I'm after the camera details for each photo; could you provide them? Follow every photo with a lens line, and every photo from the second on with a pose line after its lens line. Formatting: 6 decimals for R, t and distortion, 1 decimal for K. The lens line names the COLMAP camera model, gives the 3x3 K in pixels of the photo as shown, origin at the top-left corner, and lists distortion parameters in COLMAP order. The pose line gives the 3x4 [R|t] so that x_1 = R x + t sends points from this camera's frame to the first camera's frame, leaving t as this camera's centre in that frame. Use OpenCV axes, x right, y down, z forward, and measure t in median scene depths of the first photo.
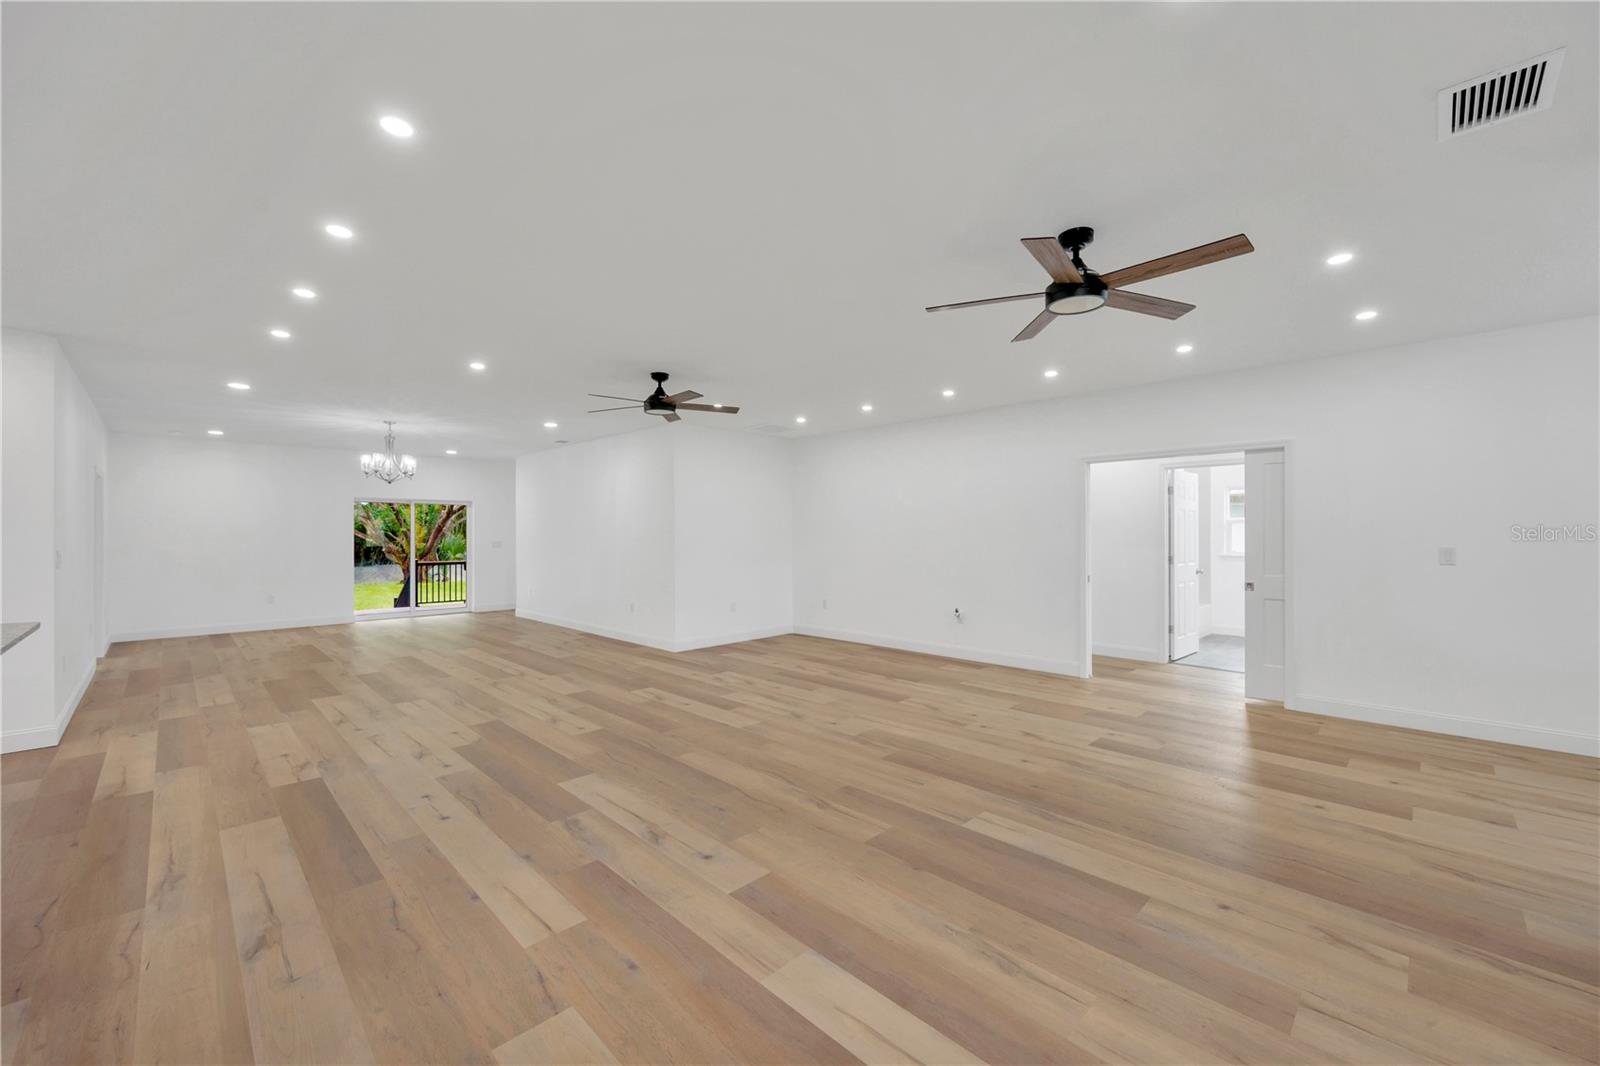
lens RADIAL K [[616.3, 0, 800.0], [0, 616.3, 533.0], [0, 0, 1]] dist [0.001253, 0.000252]
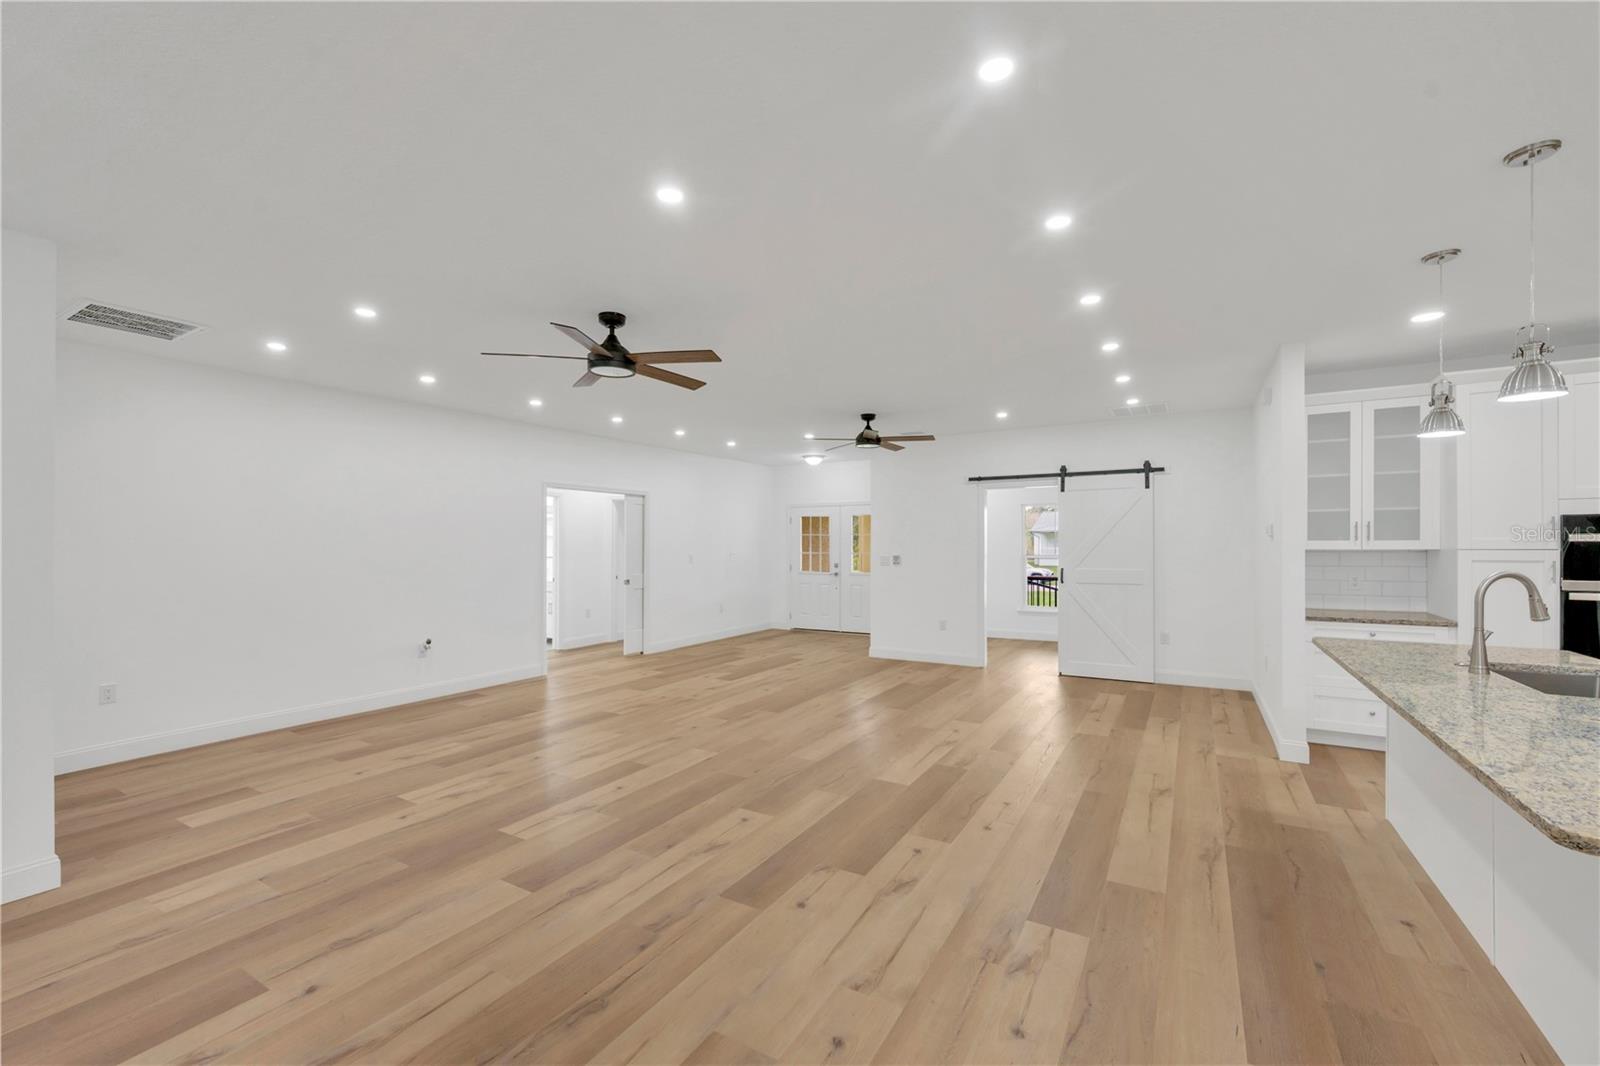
lens RADIAL K [[658.1, 0, 800.0], [0, 658.1, 533.0], [0, 0, 1]] dist [0.001507, 0.000150]
pose [[-0.237611, 0.020035, 0.971154, -1.310386], [0.000783, 0.999791, -0.020435, -0.003760], [-0.971360, -0.004095, -0.237577, 1.305399]]
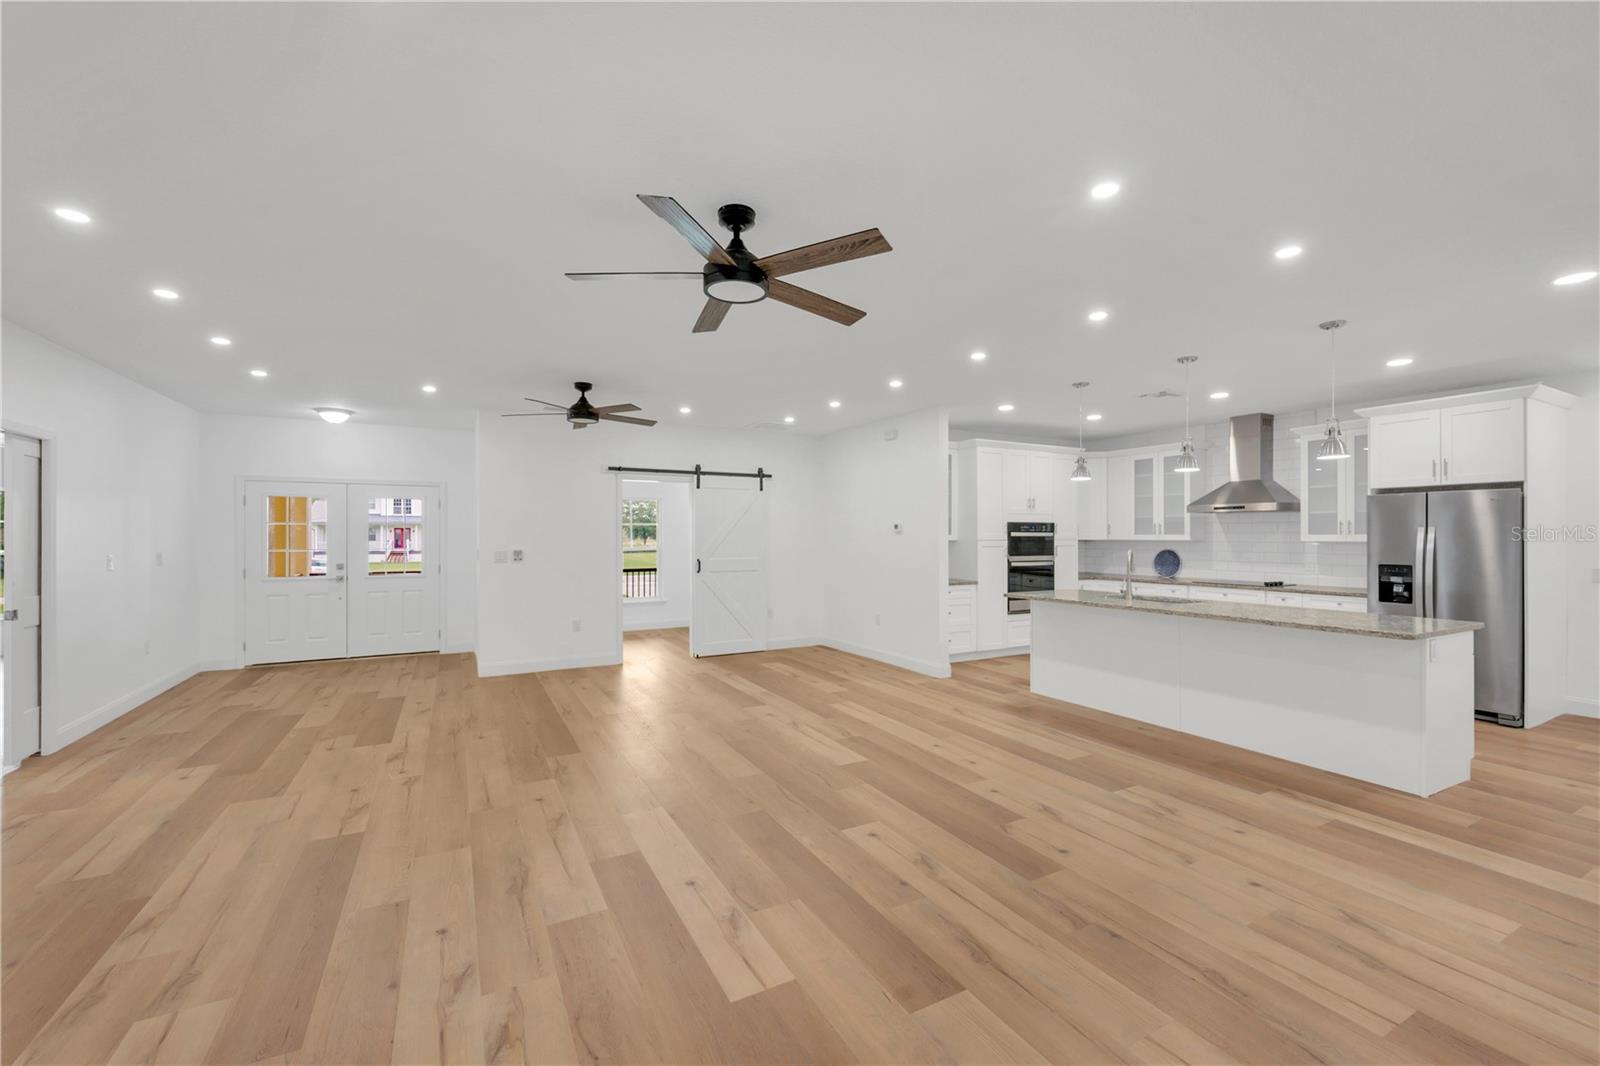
lens RADIAL K [[658.1, 0, 800.0], [0, 658.1, 533.0], [0, 0, 1]] dist [0.001507, 0.000150]
pose [[-0.954818, 0.005485, 0.297139, -0.573057], [0.003345, 0.999965, -0.007711, -0.004745], [-0.297171, -0.006369, -0.954803, 1.984499]]
